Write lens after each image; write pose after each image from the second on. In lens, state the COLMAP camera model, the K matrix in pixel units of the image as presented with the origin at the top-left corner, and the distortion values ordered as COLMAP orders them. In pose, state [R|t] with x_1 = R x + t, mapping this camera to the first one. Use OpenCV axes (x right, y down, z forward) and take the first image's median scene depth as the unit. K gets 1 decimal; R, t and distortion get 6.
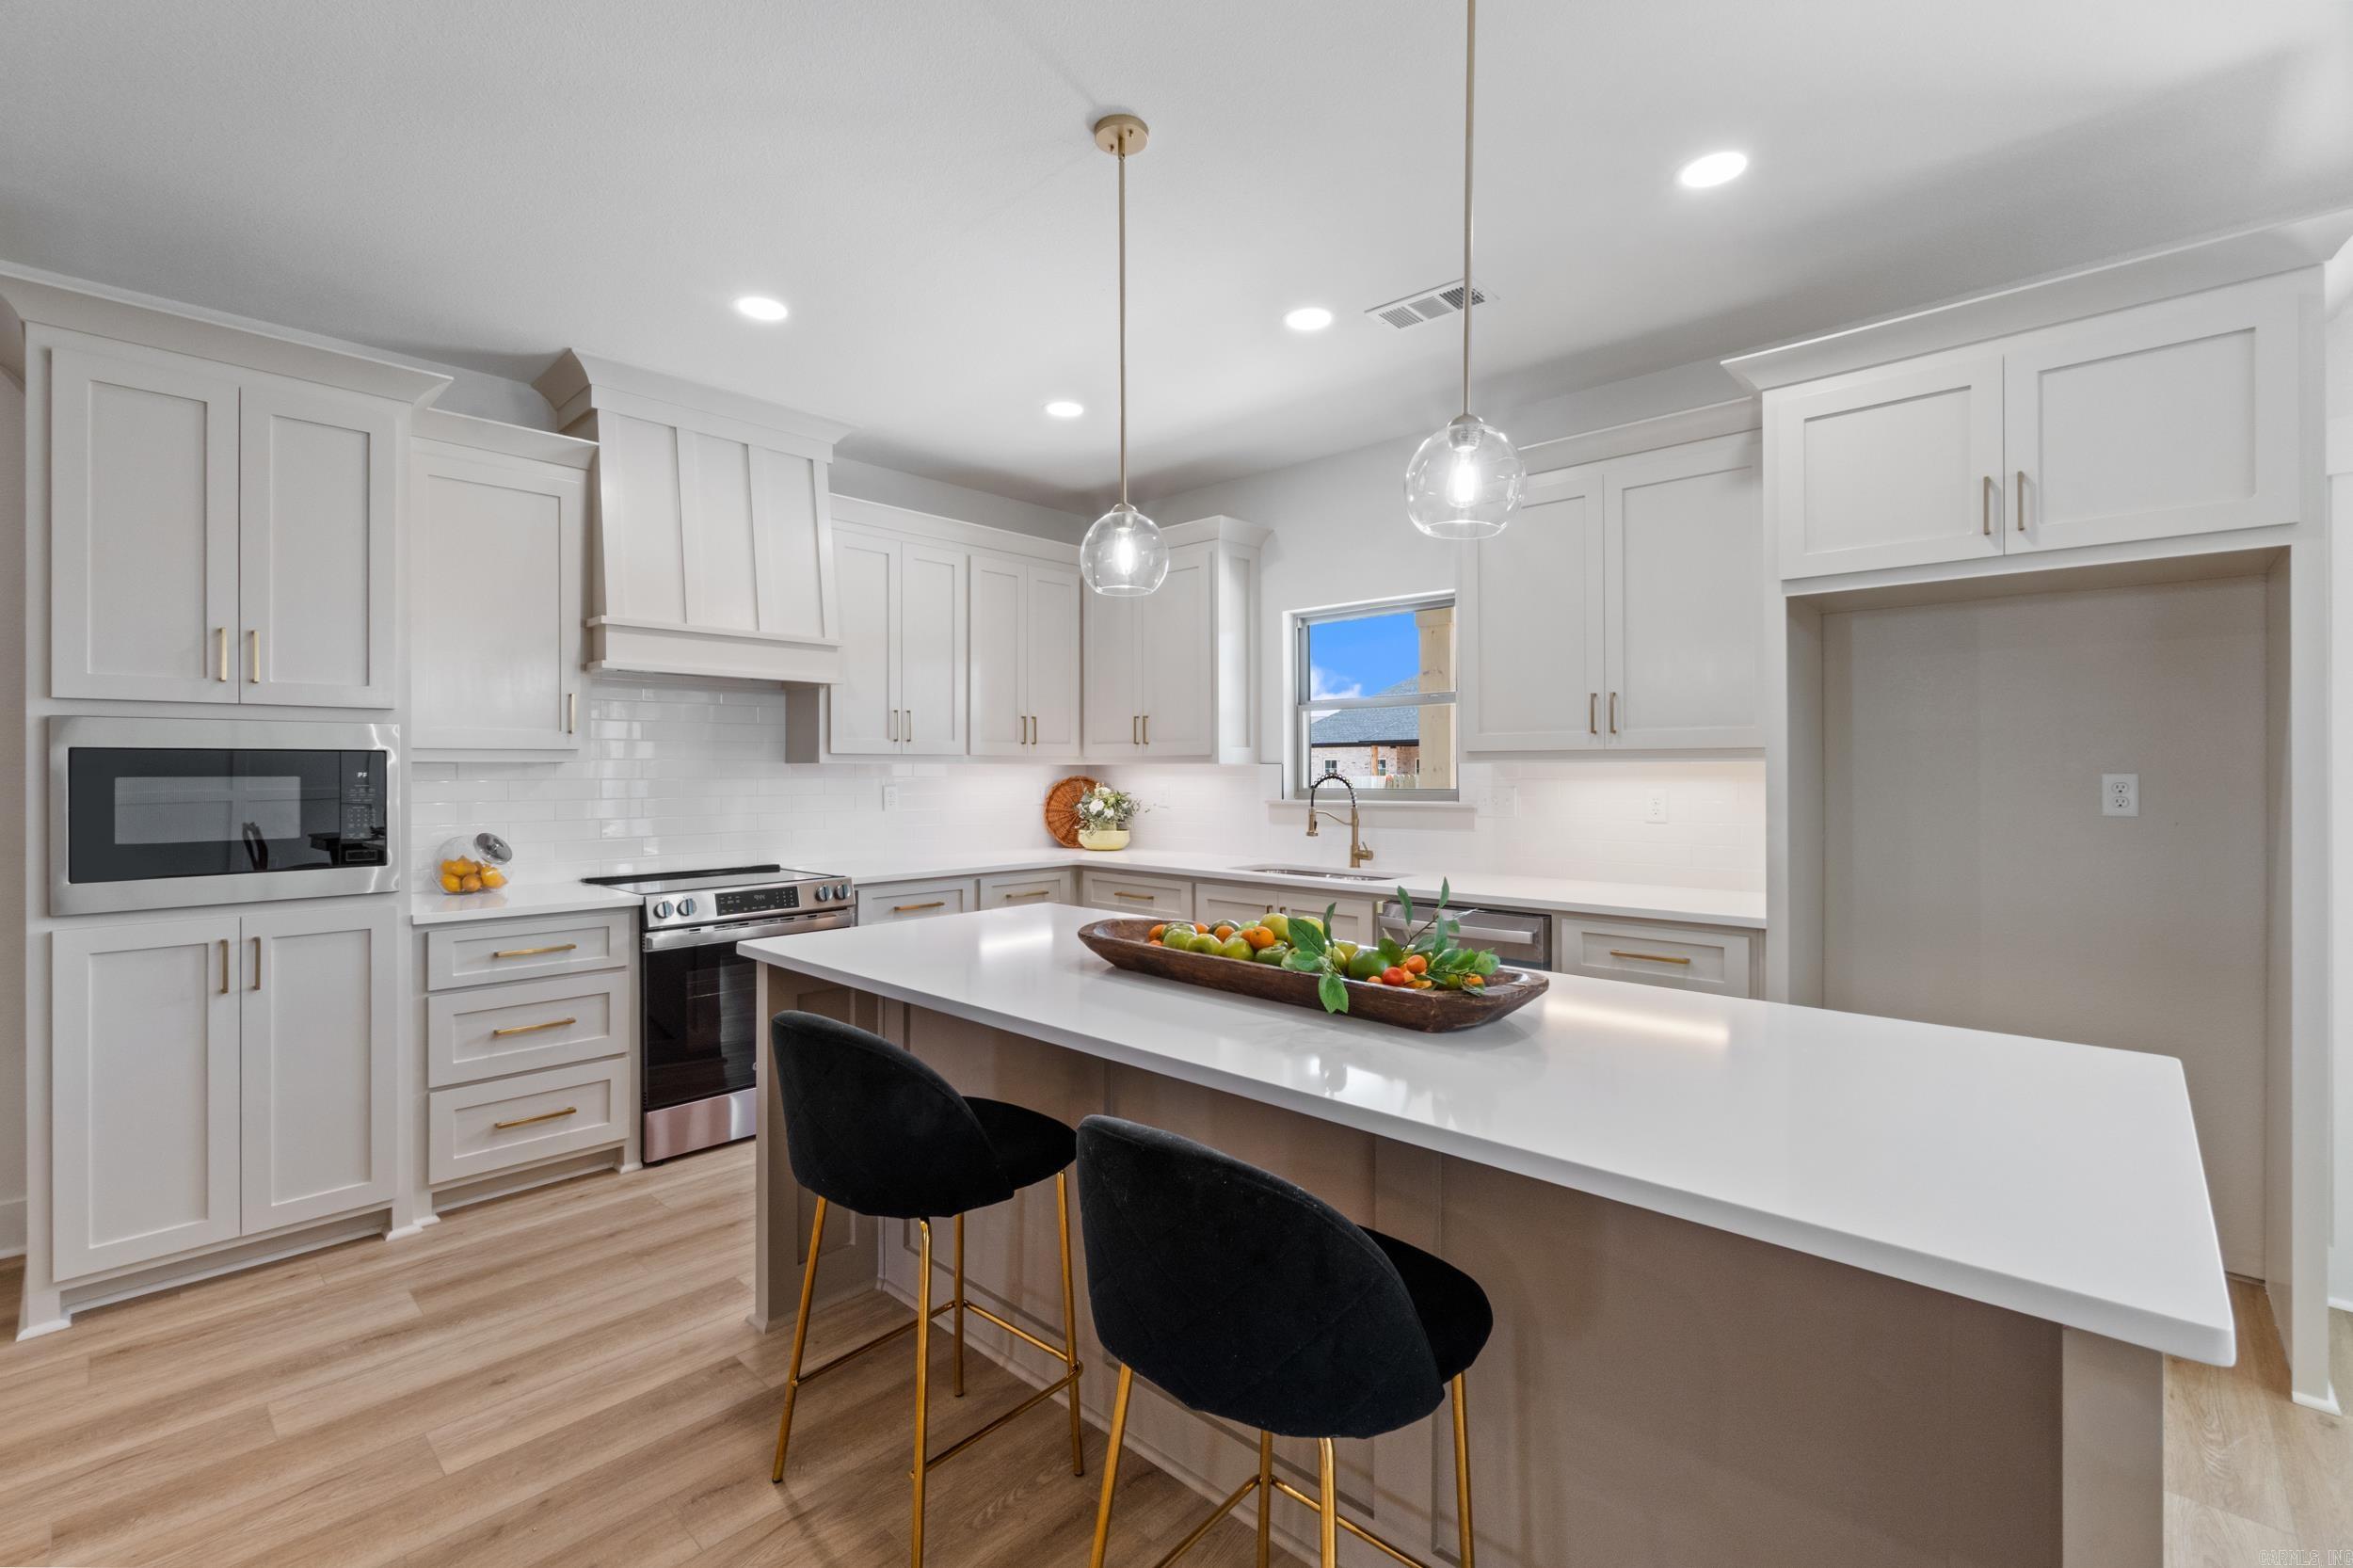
lens RADIAL K [[1021.0, 0, 1163.3], [0, 1021.0, 770.3], [0, 0, 1]] dist [-0.002302, -0.000097]
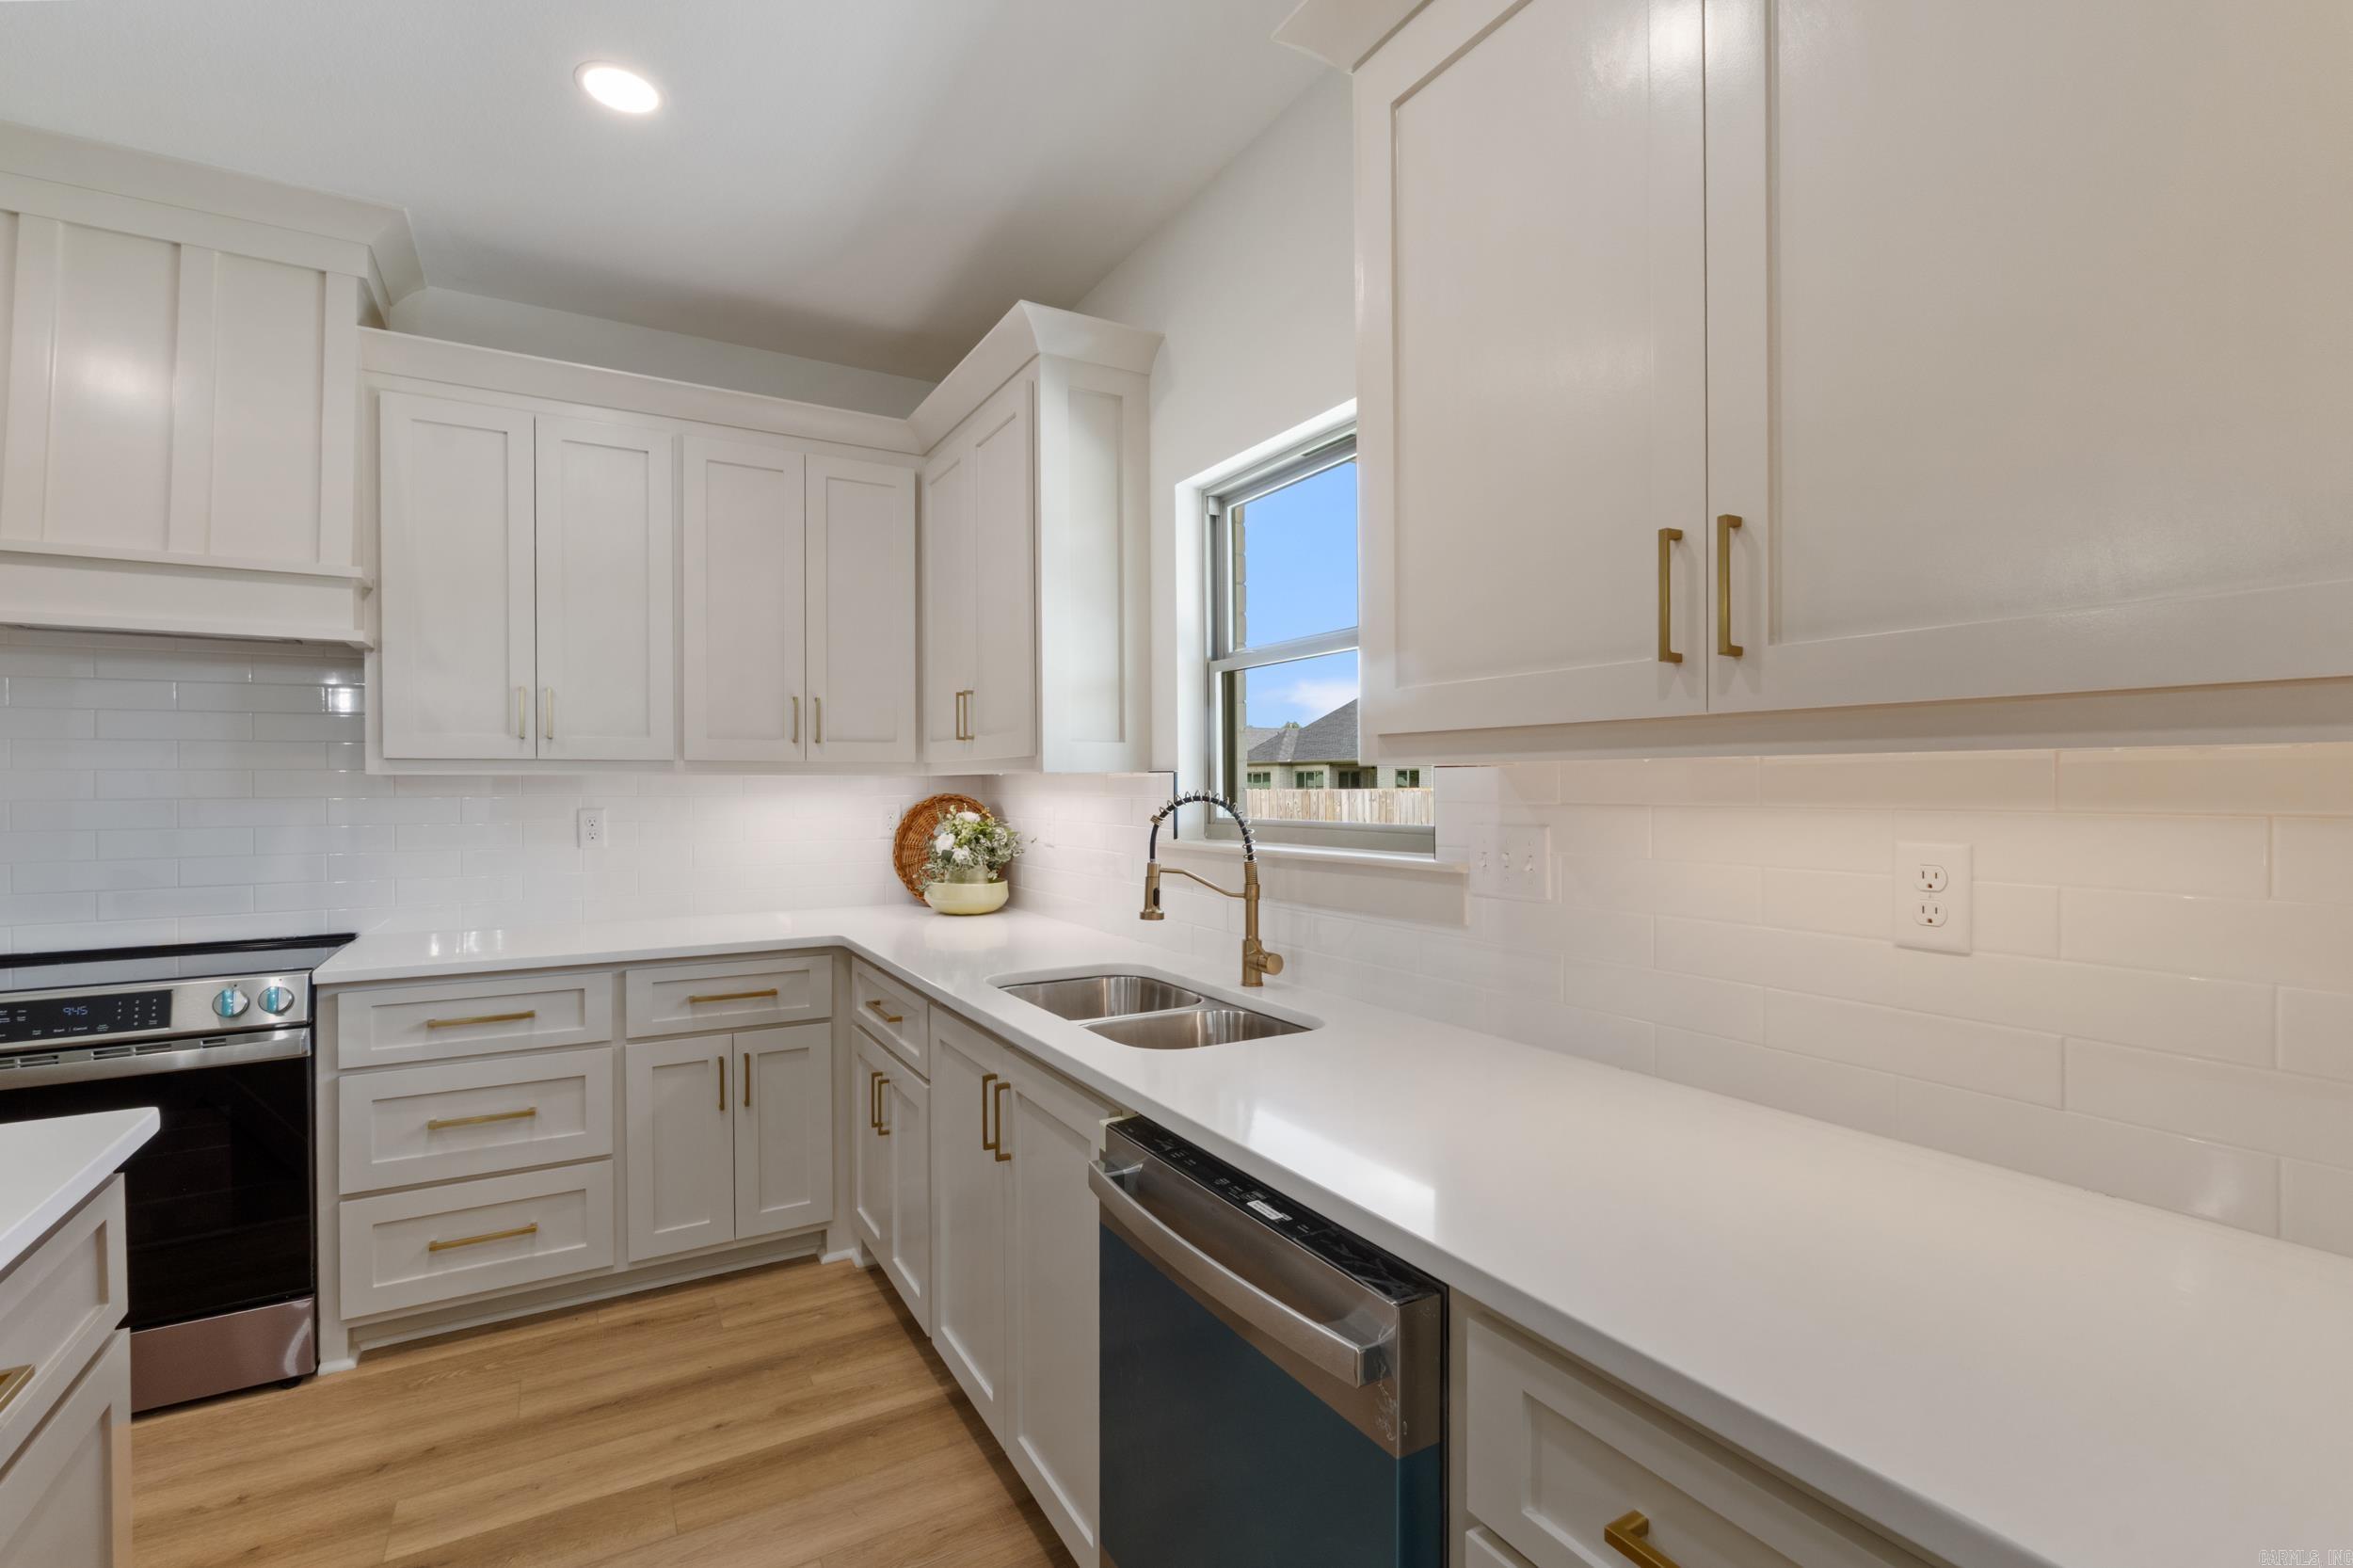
lens RADIAL K [[1040.6, 0, 1163.8], [0, 1040.6, 792.3], [0, 0, 1]] dist [-0.008493, 0.000146]
pose [[0.957585, -0.000448, -0.288150, 0.295603], [0.003137, 0.999956, 0.008870, -0.000557], [0.288133, -0.009398, 0.957544, 0.532111]]
